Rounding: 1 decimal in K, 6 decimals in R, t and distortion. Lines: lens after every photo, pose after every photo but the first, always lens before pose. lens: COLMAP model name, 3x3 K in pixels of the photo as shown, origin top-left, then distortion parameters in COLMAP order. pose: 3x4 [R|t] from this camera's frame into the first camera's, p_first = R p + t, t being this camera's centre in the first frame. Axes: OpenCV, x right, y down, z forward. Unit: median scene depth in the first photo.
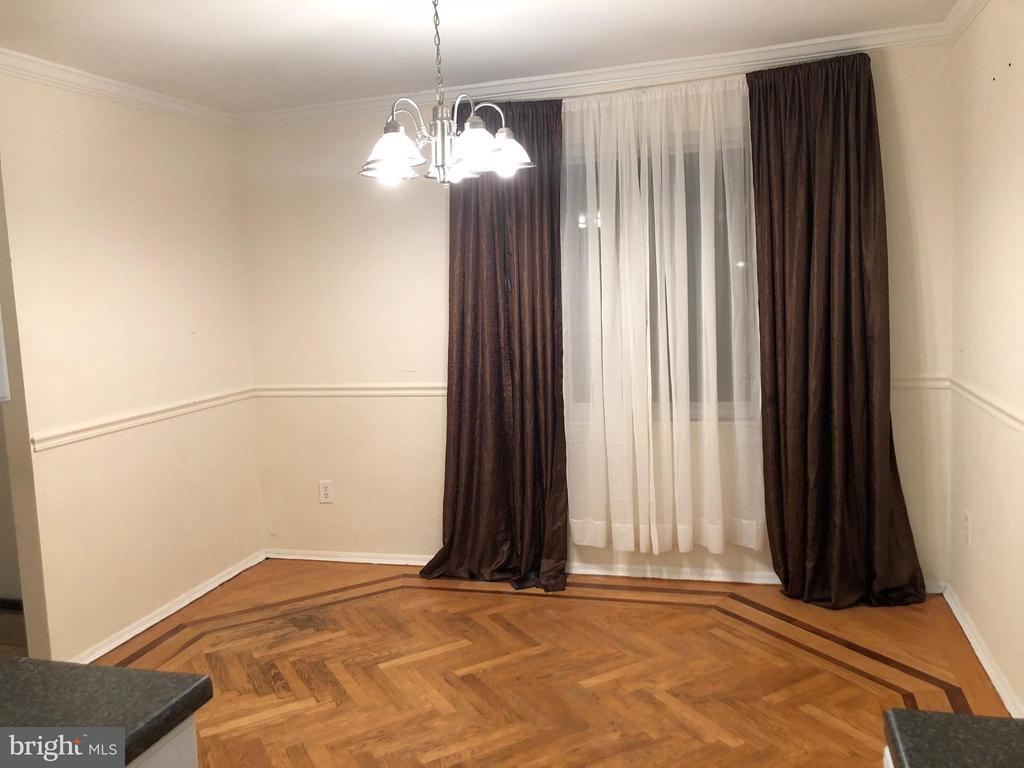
lens RADIAL K [[817.1, 0, 512.0], [0, 817.1, 384.0], [0, 0, 1]] dist [-0.003952, -0.002107]
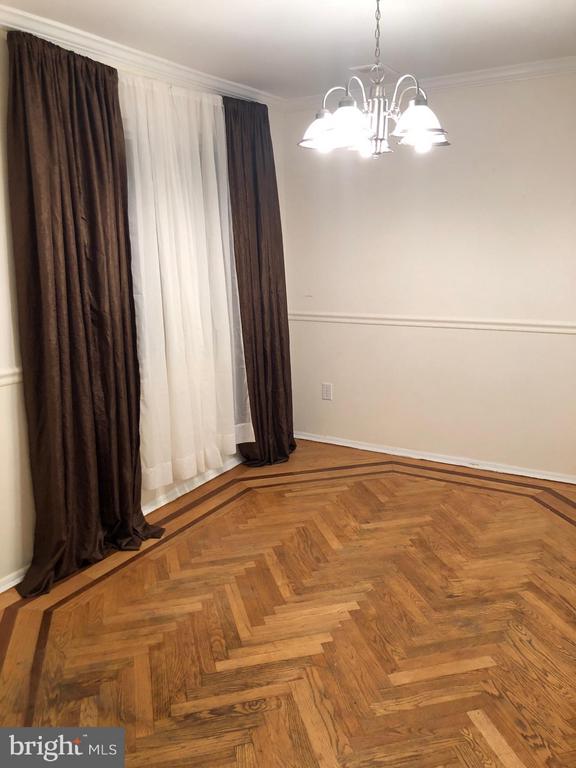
lens RADIAL K [[612.8, 0, 288.0], [0, 612.8, 384.0], [0, 0, 1]] dist [-0.003952, -0.002107]
pose [[0.271610, -0.182035, 0.945035, -0.798663], [0.128319, 0.980032, 0.151896, -0.060094], [-0.953814, 0.080009, 0.289545, 0.717056]]
